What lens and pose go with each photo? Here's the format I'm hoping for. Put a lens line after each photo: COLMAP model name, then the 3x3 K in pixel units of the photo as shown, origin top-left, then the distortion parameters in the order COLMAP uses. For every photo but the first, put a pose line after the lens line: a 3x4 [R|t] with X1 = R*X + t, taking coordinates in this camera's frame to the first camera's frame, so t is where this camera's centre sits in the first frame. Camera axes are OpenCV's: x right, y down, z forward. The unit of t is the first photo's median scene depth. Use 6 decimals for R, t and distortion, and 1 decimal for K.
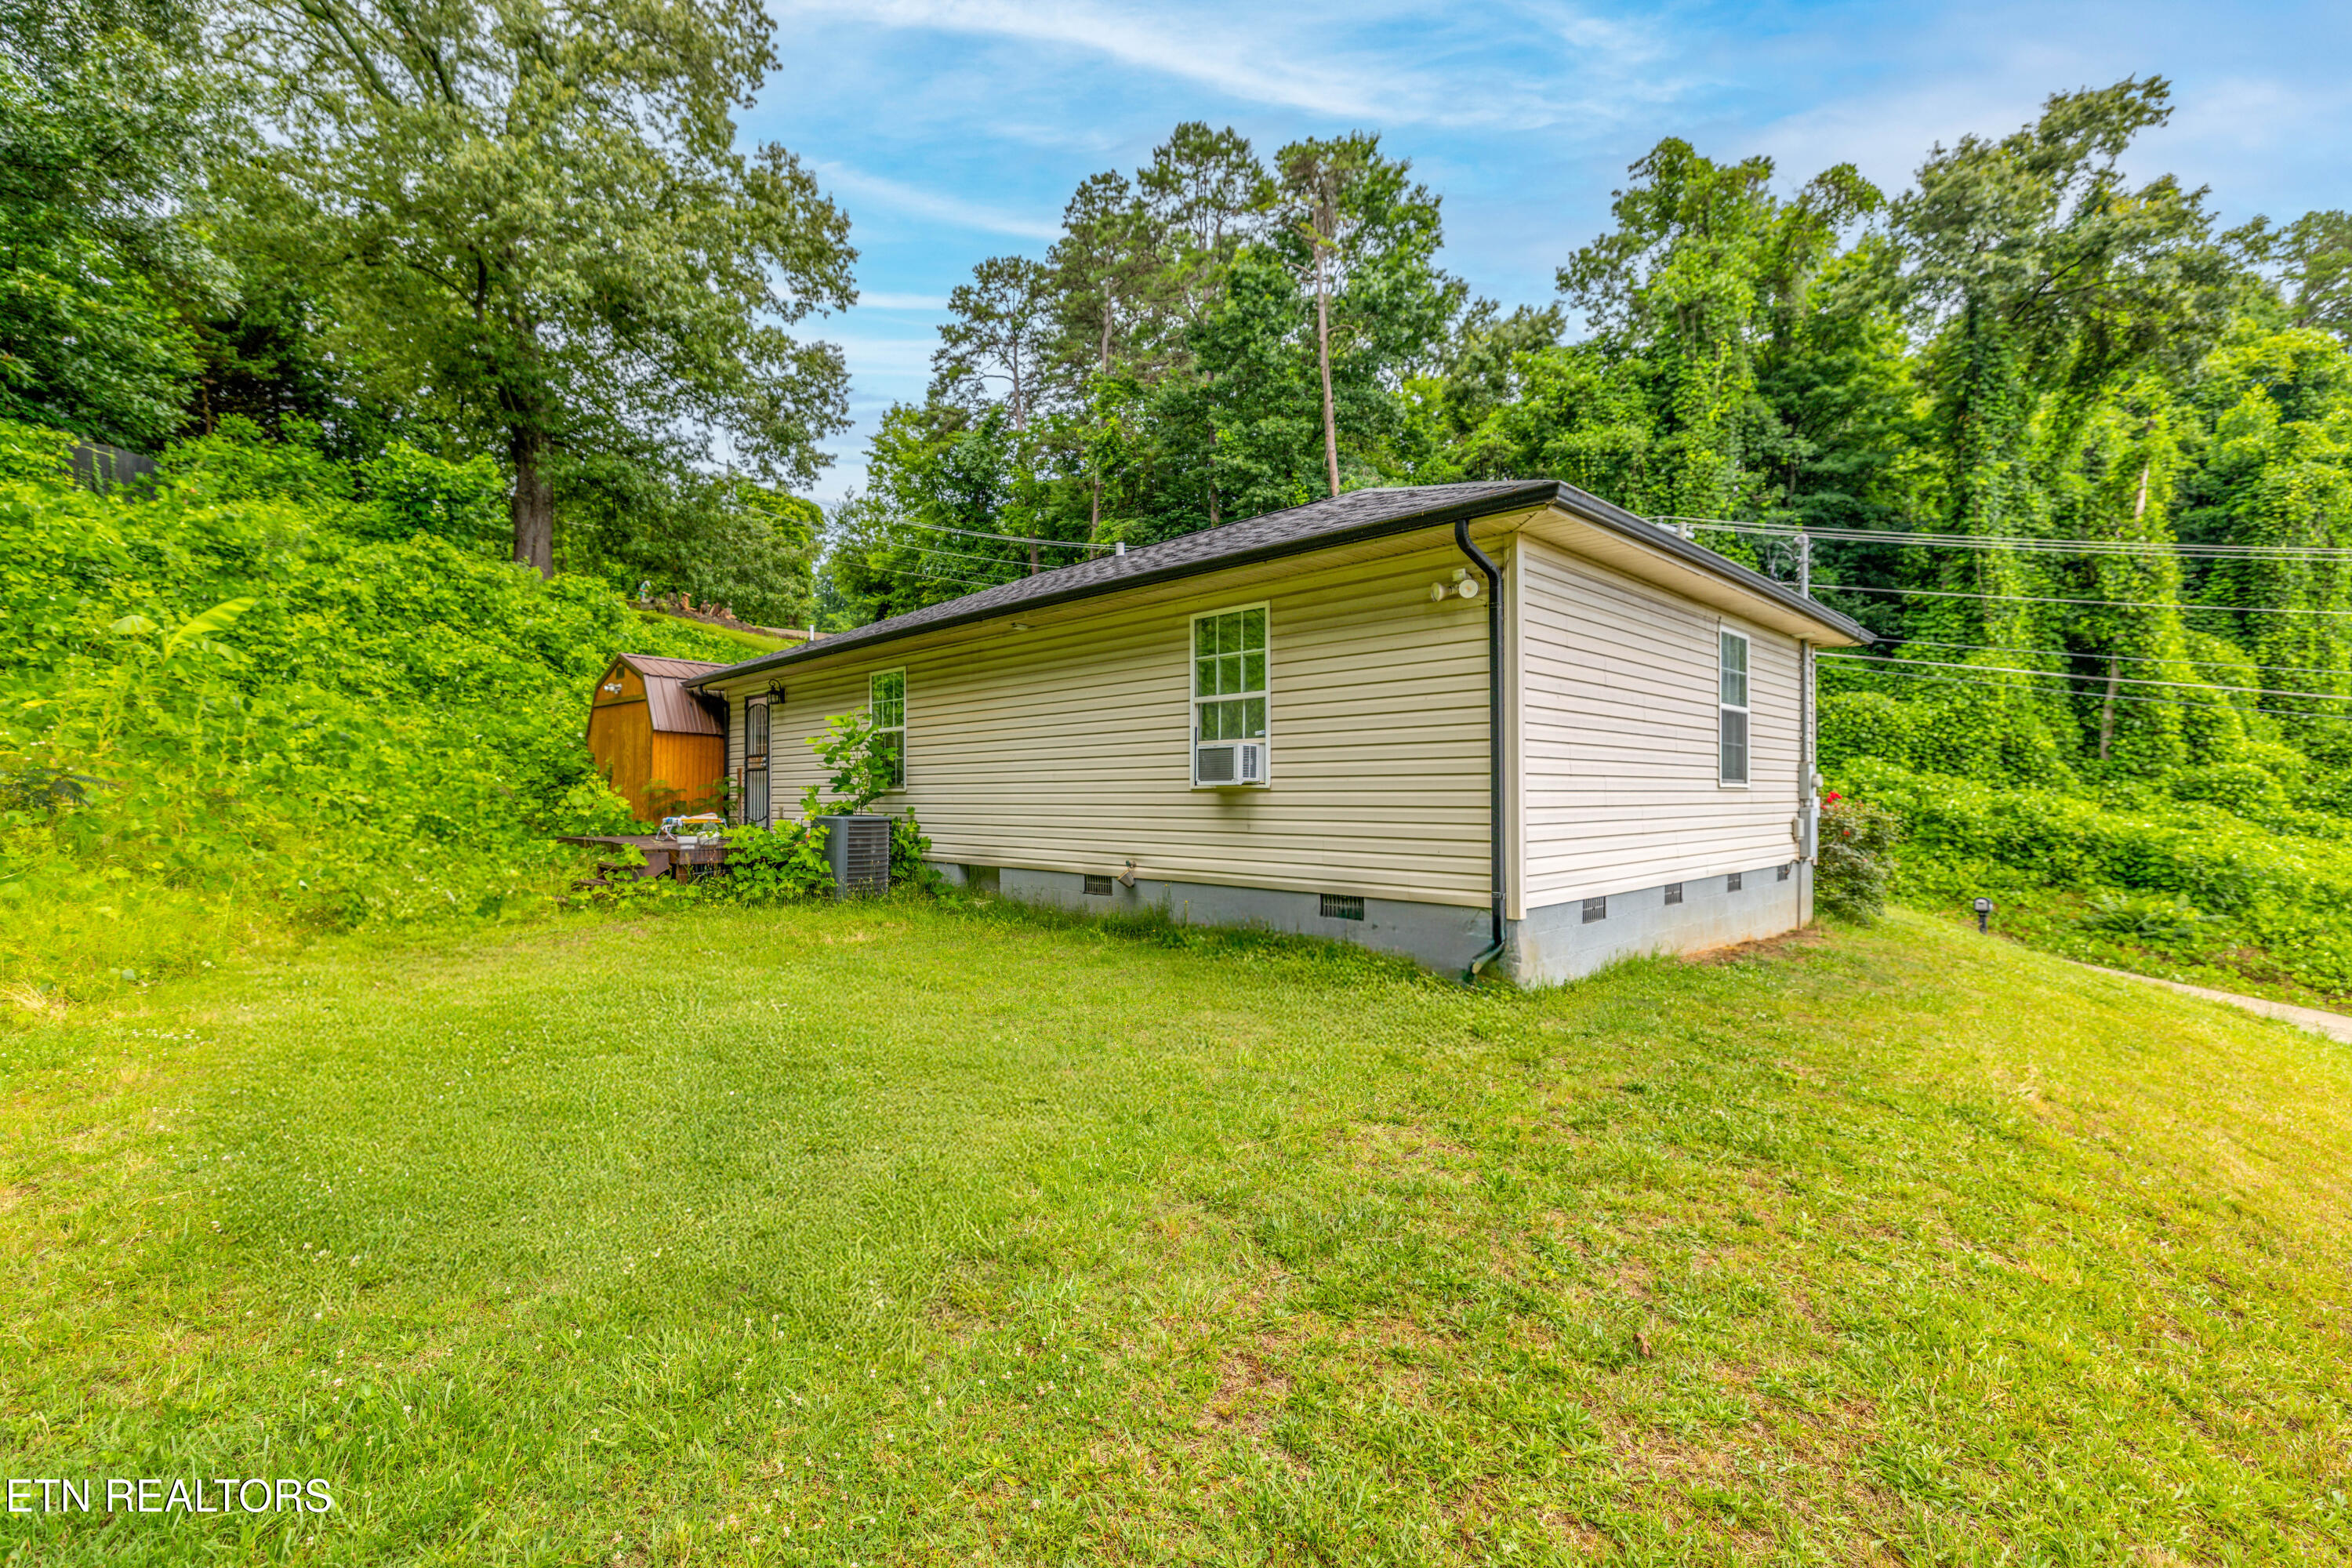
lens RADIAL K [[1011.8, 0, 1173.4], [0, 1011.8, 777.4], [0, 0, 1]] dist [0.002601, 0.002441]
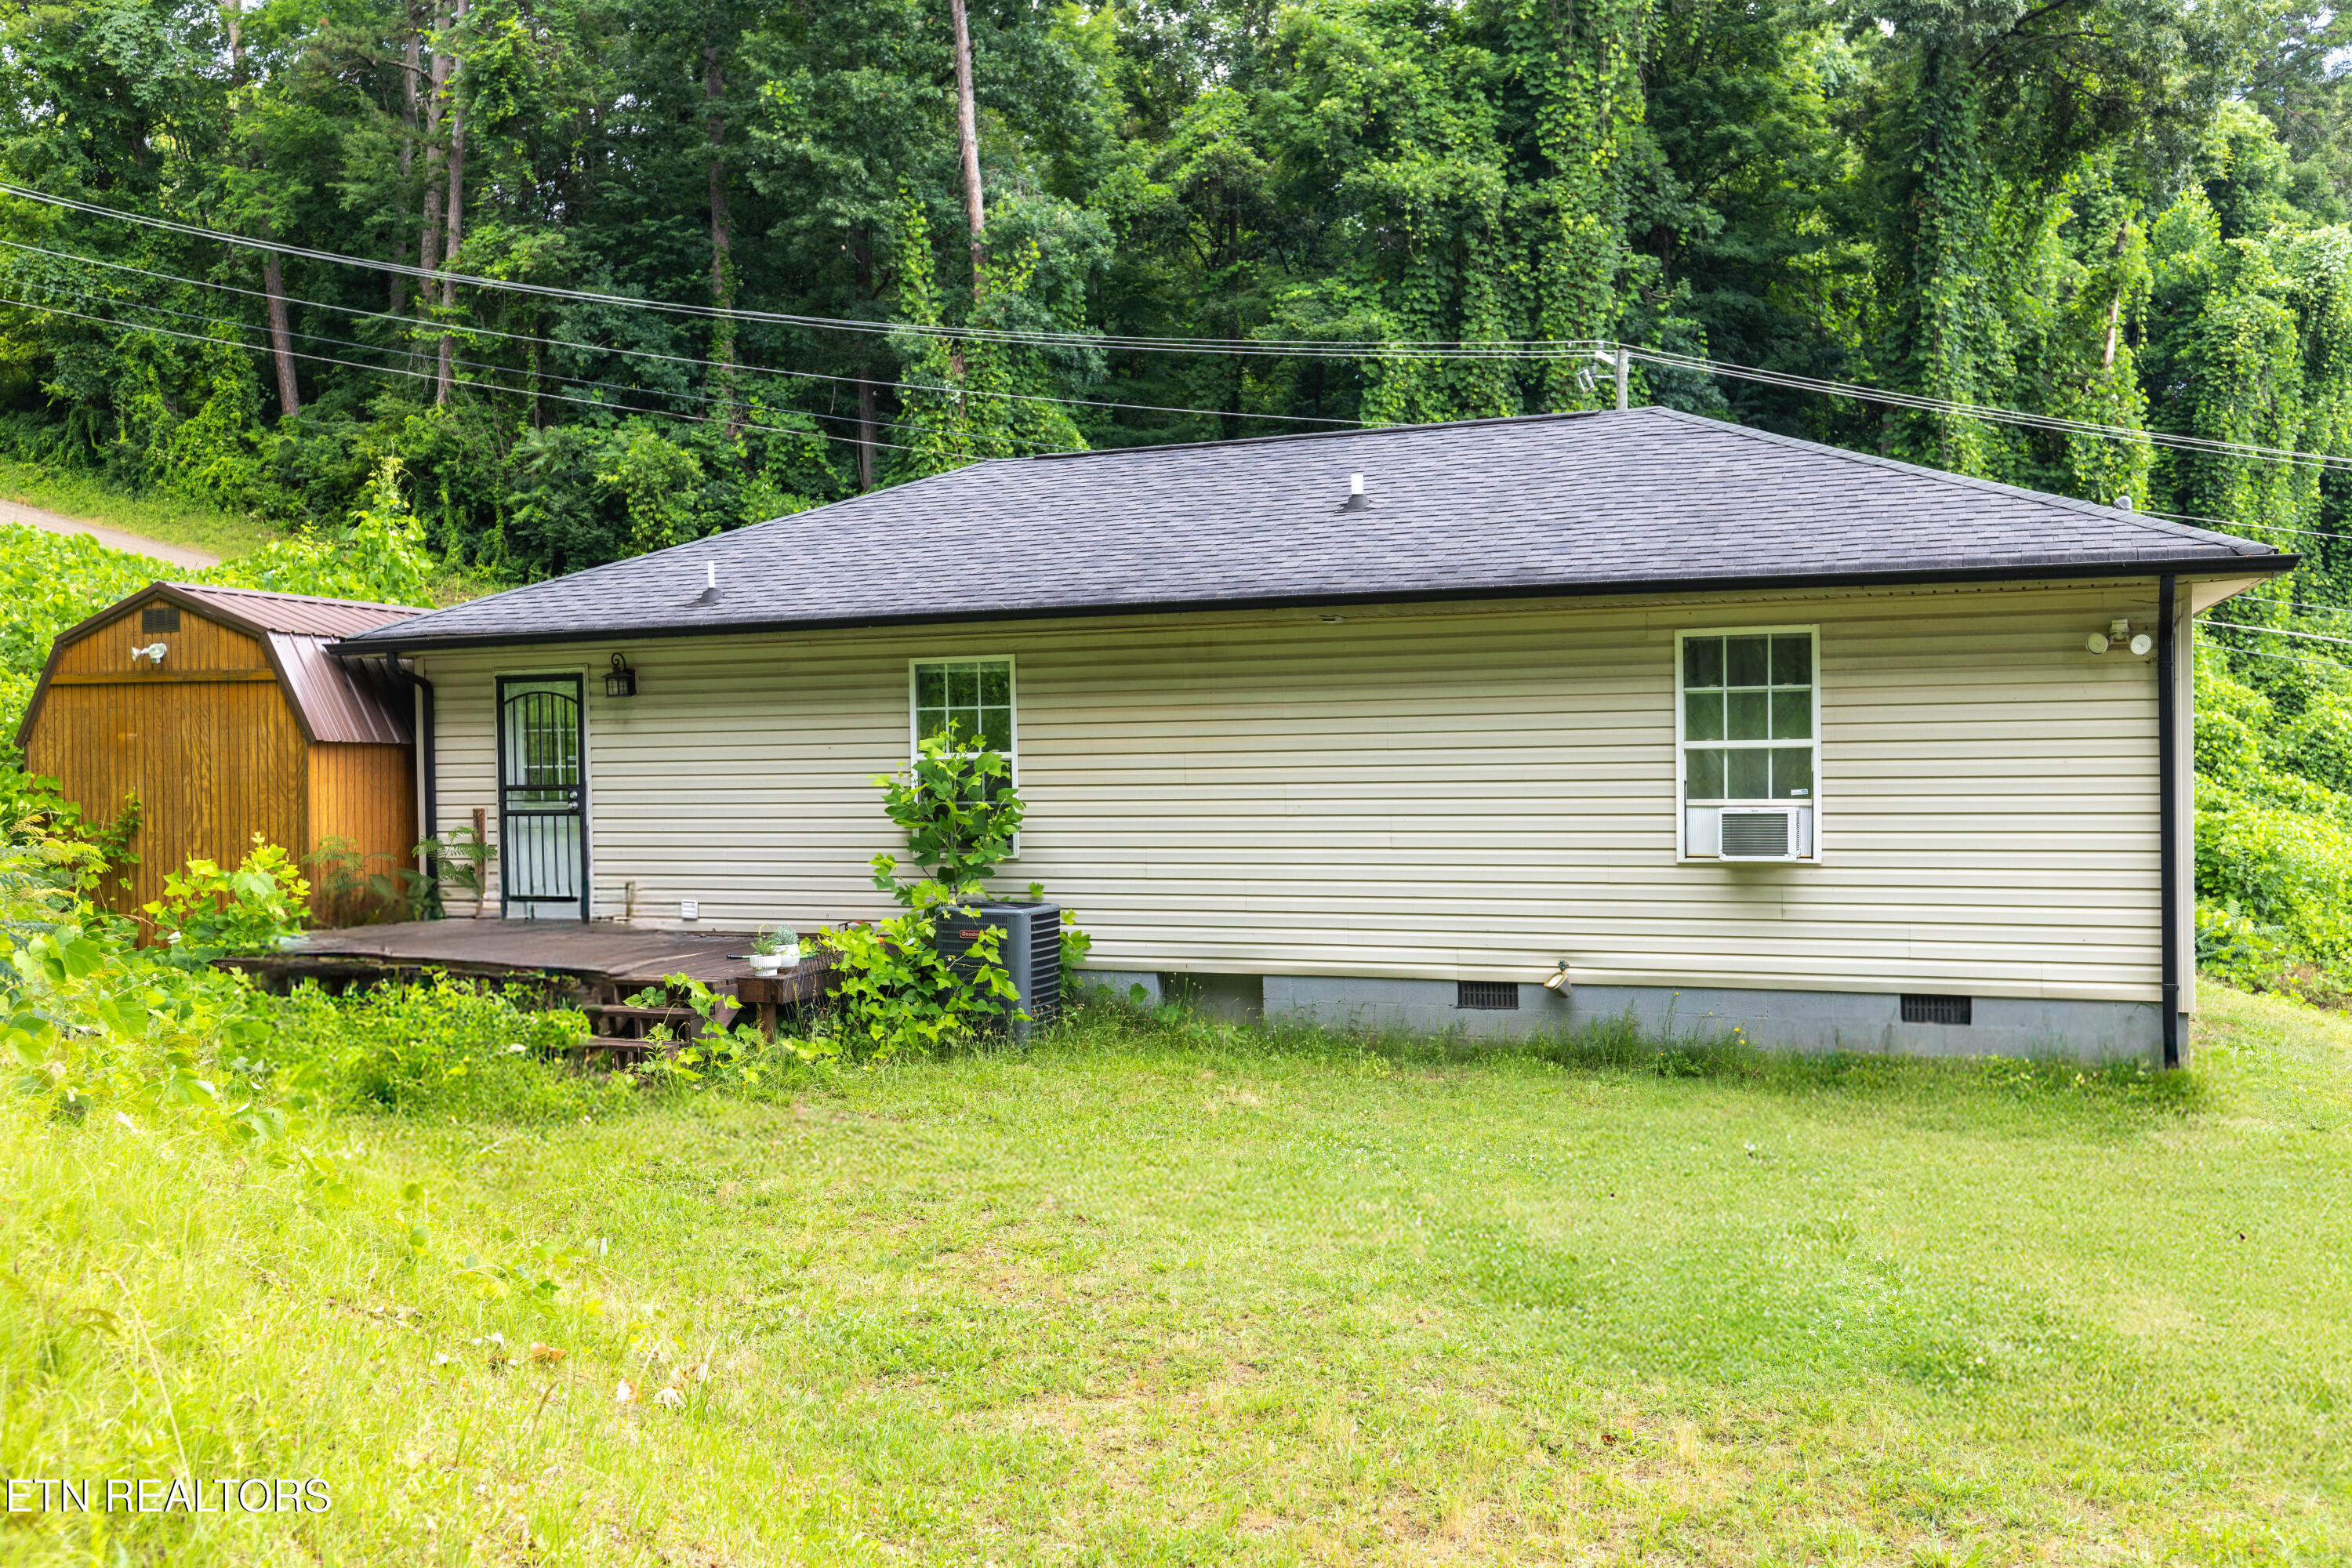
lens RADIAL K [[2022.8, 0, 1160.1], [0, 2022.8, 765.9], [0, 0, 1]] dist [0.012789, -0.017341]
pose [[0.920888, -0.021305, 0.389244, -0.221839], [0.010064, 0.999472, 0.030895, -0.026706], [-0.389697, -0.024533, 0.920616, -0.055558]]
